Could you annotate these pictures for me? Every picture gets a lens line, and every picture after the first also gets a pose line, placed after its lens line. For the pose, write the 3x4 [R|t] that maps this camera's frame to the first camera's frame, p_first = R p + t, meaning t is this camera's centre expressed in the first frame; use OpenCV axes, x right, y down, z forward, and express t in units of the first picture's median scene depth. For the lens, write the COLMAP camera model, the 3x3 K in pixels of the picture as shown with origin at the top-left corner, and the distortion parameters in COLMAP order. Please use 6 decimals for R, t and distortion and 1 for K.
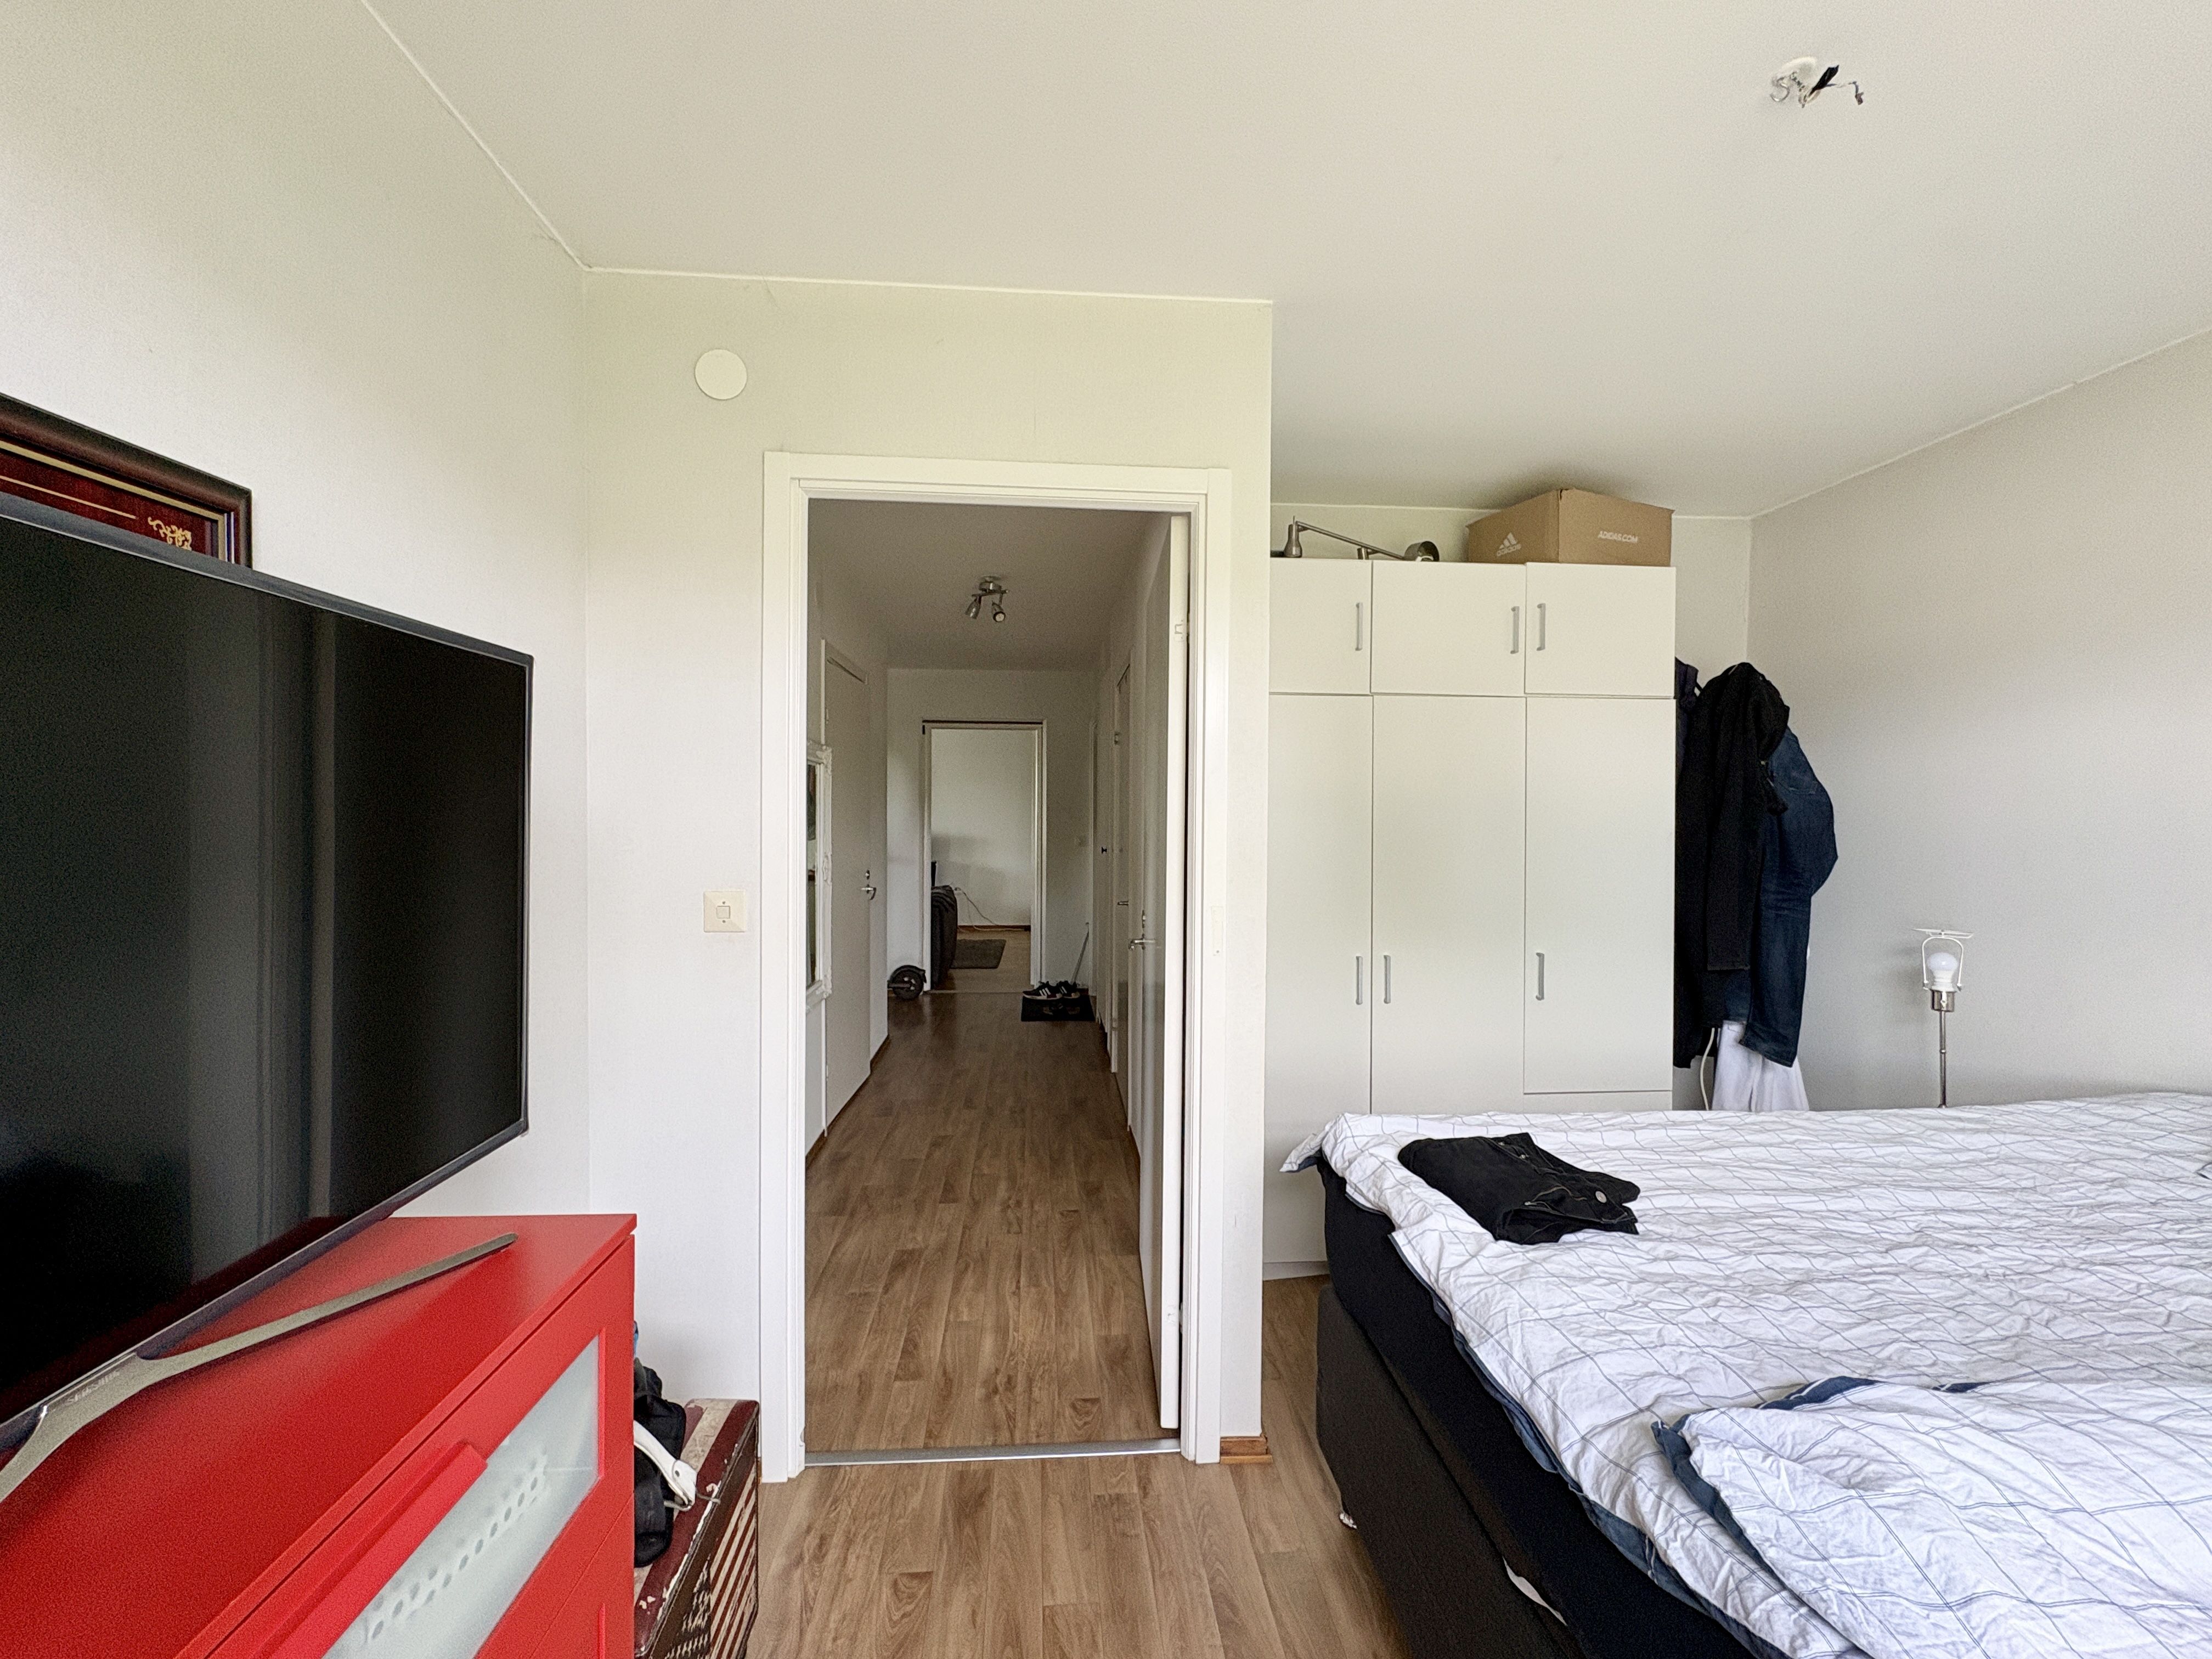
lens RADIAL K [[886.8, 0, 1102.5], [0, 886.8, 822.5], [0, 0, 1]] dist [0.000182, 0.000045]
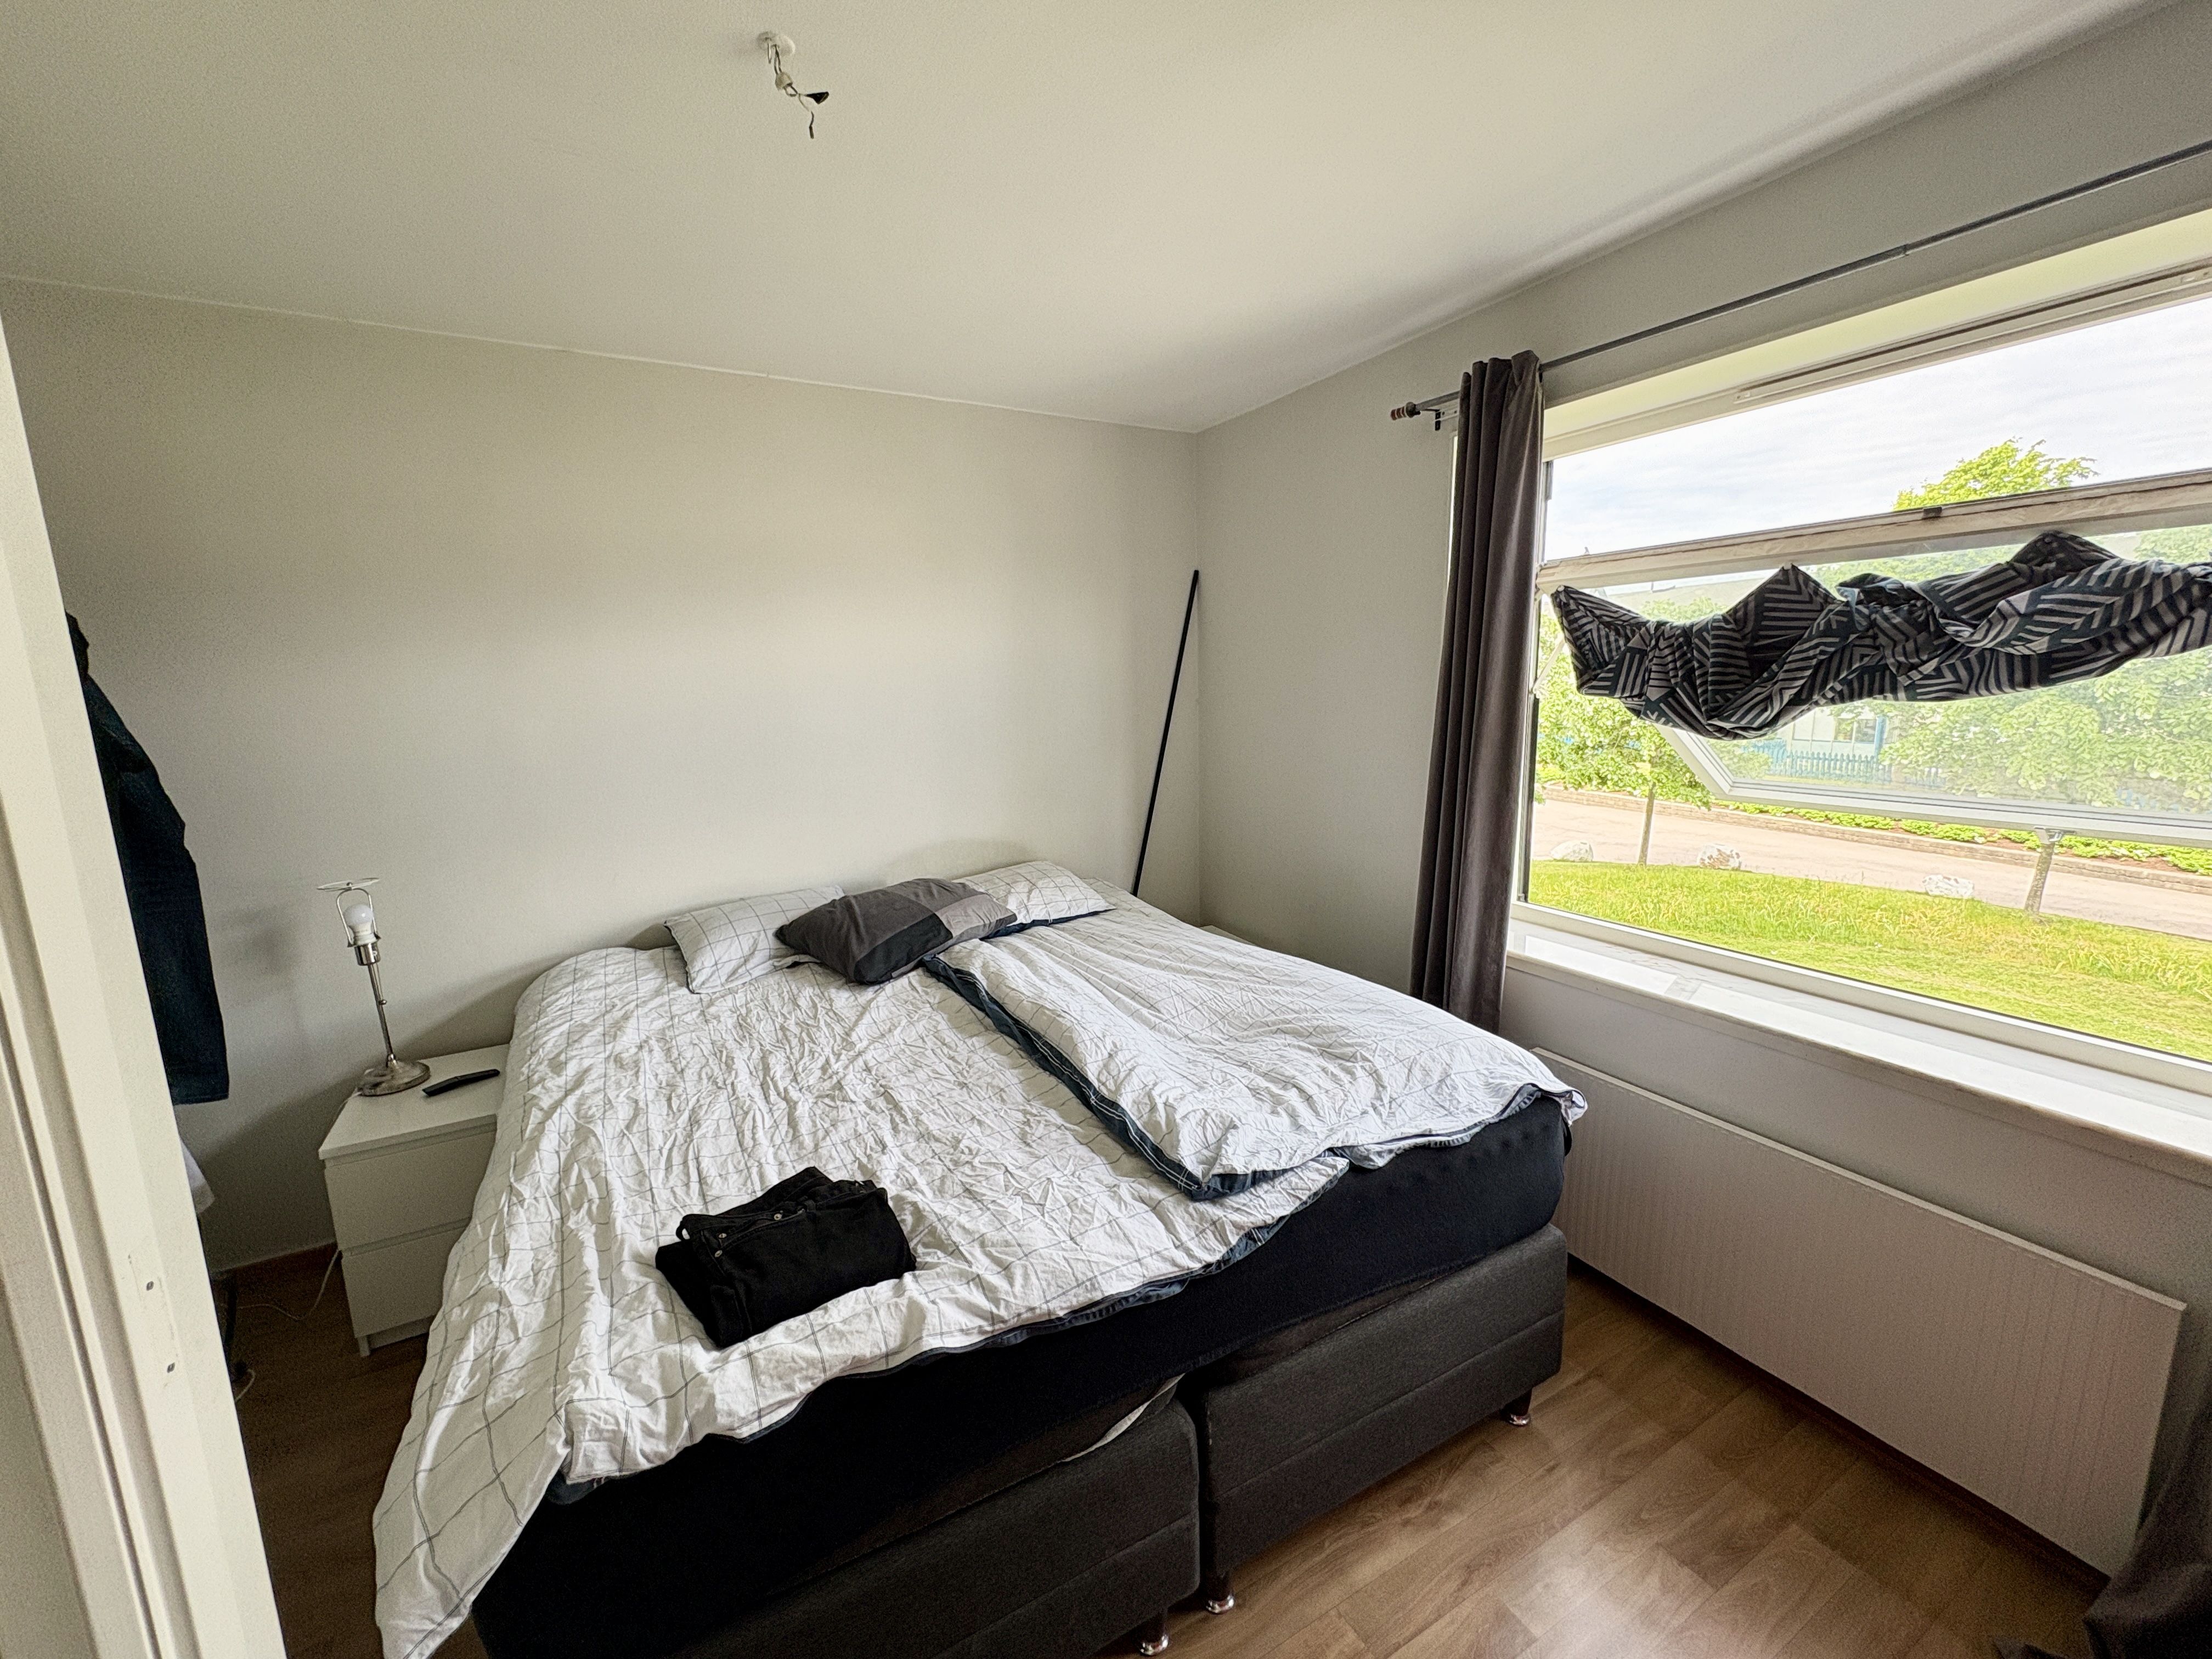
lens RADIAL K [[886.8, 0, 1102.5], [0, 886.8, 822.5], [0, 0, 1]] dist [0.000182, 0.000045]
pose [[-0.415587, -0.141599, 0.898464, -0.495100], [0.027533, 0.985396, 0.168035, -0.172927], [-0.909137, 0.094571, -0.405619, 1.422173]]
